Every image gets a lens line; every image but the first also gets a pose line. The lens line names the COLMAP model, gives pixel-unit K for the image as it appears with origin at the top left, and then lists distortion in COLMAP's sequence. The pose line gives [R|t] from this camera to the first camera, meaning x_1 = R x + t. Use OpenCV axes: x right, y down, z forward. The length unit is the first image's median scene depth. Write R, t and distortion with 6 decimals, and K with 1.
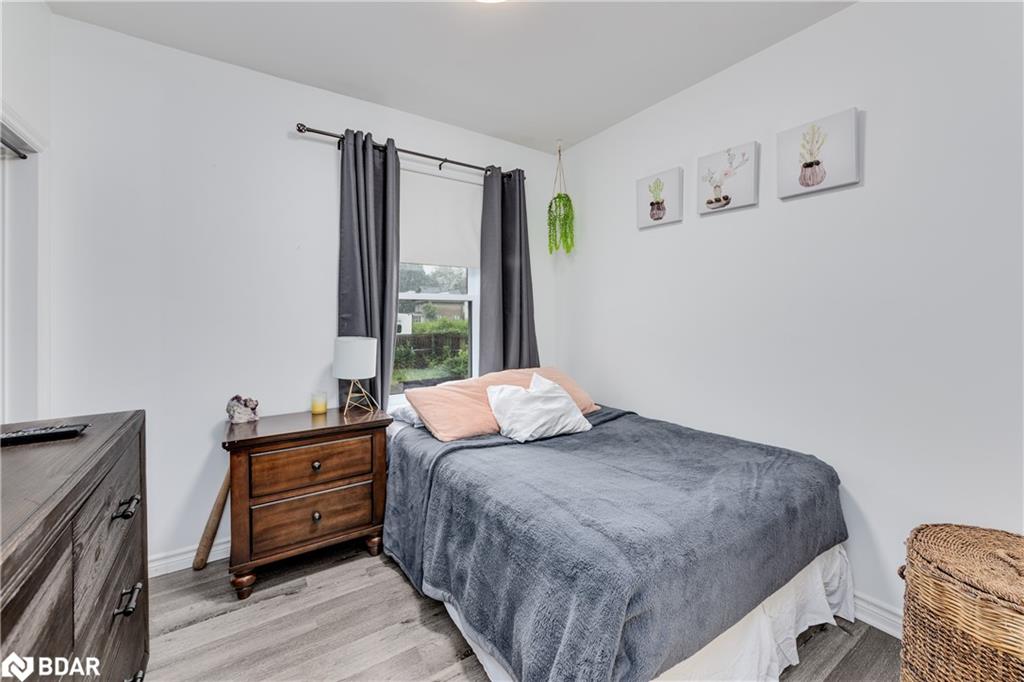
lens RADIAL K [[411.7, 0, 509.0], [0, 411.7, 317.8], [0, 0, 1]] dist [-0.003488, -0.000177]
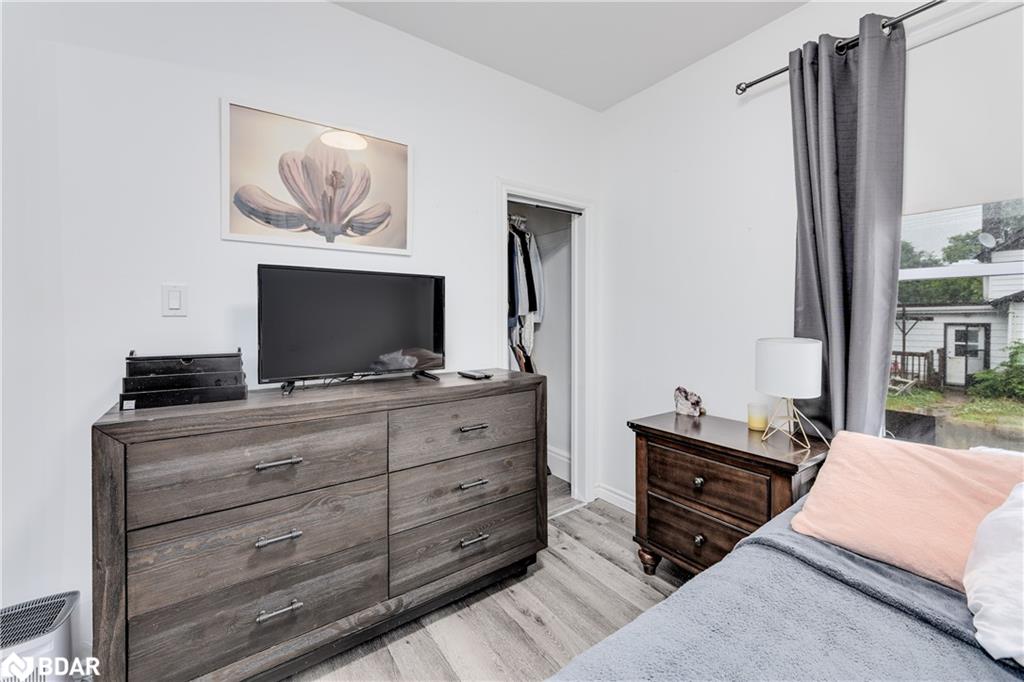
lens RADIAL K [[411.7, 0, 509.0], [0, 411.7, 317.8], [0, 0, 1]] dist [-0.003488, -0.000177]
pose [[0.038029, 0.015918, -0.999150, 0.355184], [-0.005265, 0.999862, 0.015729, 0.002080], [0.999263, 0.004662, 0.038108, 0.530324]]
